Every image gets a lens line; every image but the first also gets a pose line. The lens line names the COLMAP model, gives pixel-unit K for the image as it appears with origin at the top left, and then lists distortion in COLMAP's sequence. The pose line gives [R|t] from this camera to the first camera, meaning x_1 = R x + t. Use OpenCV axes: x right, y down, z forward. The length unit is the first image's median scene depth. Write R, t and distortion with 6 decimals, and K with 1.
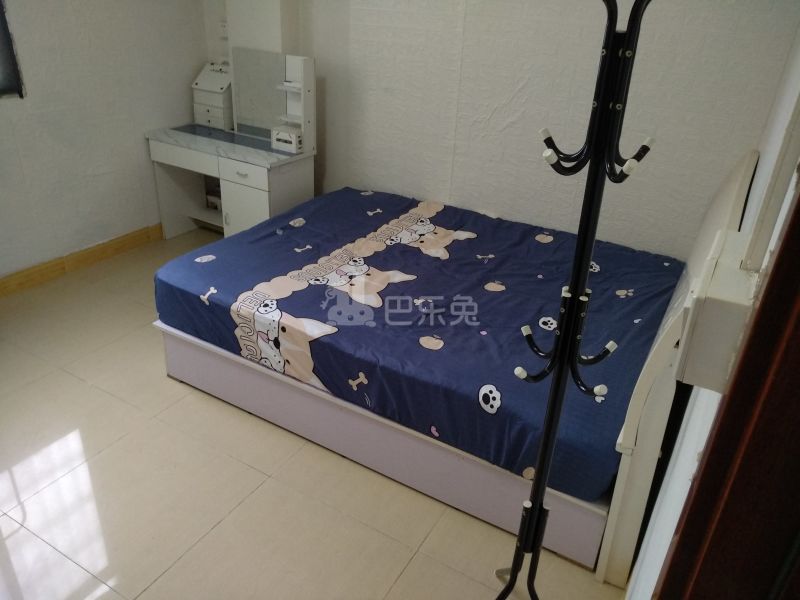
lens RADIAL K [[607.6, 0, 400.0], [0, 607.6, 300.0], [0, 0, 1]] dist [0.002389, -0.000865]
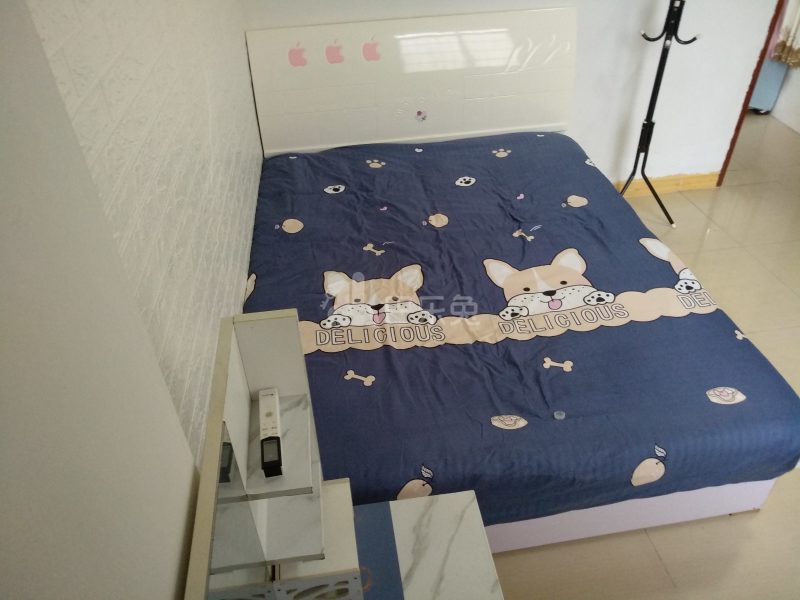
lens RADIAL K [[611.7, 0, 384.1], [0, 611.7, 302.4], [0, 0, 1]] dist [-0.050696, -0.004680]
pose [[-0.609791, -0.506469, 0.609627, -0.378785], [0.379502, 0.488687, 0.785598, -0.639746], [-0.695797, 0.710405, -0.105791, 1.083042]]
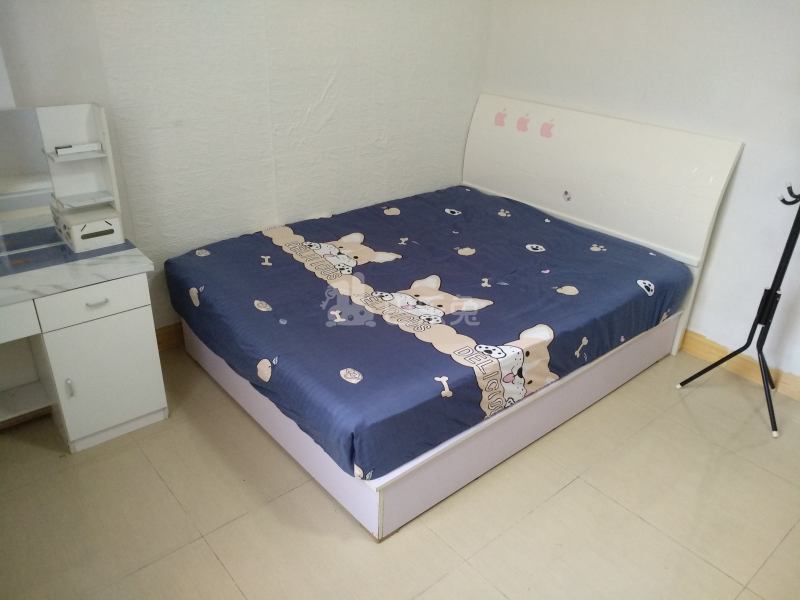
lens RADIAL K [[611.7, 0, 384.1], [0, 611.7, 302.4], [0, 0, 1]] dist [-0.050696, -0.004680]
pose [[0.355217, -0.469270, 0.808459, -0.754171], [0.430305, 0.849868, 0.304241, -0.307557], [-0.829855, 0.239813, 0.503816, 0.496470]]
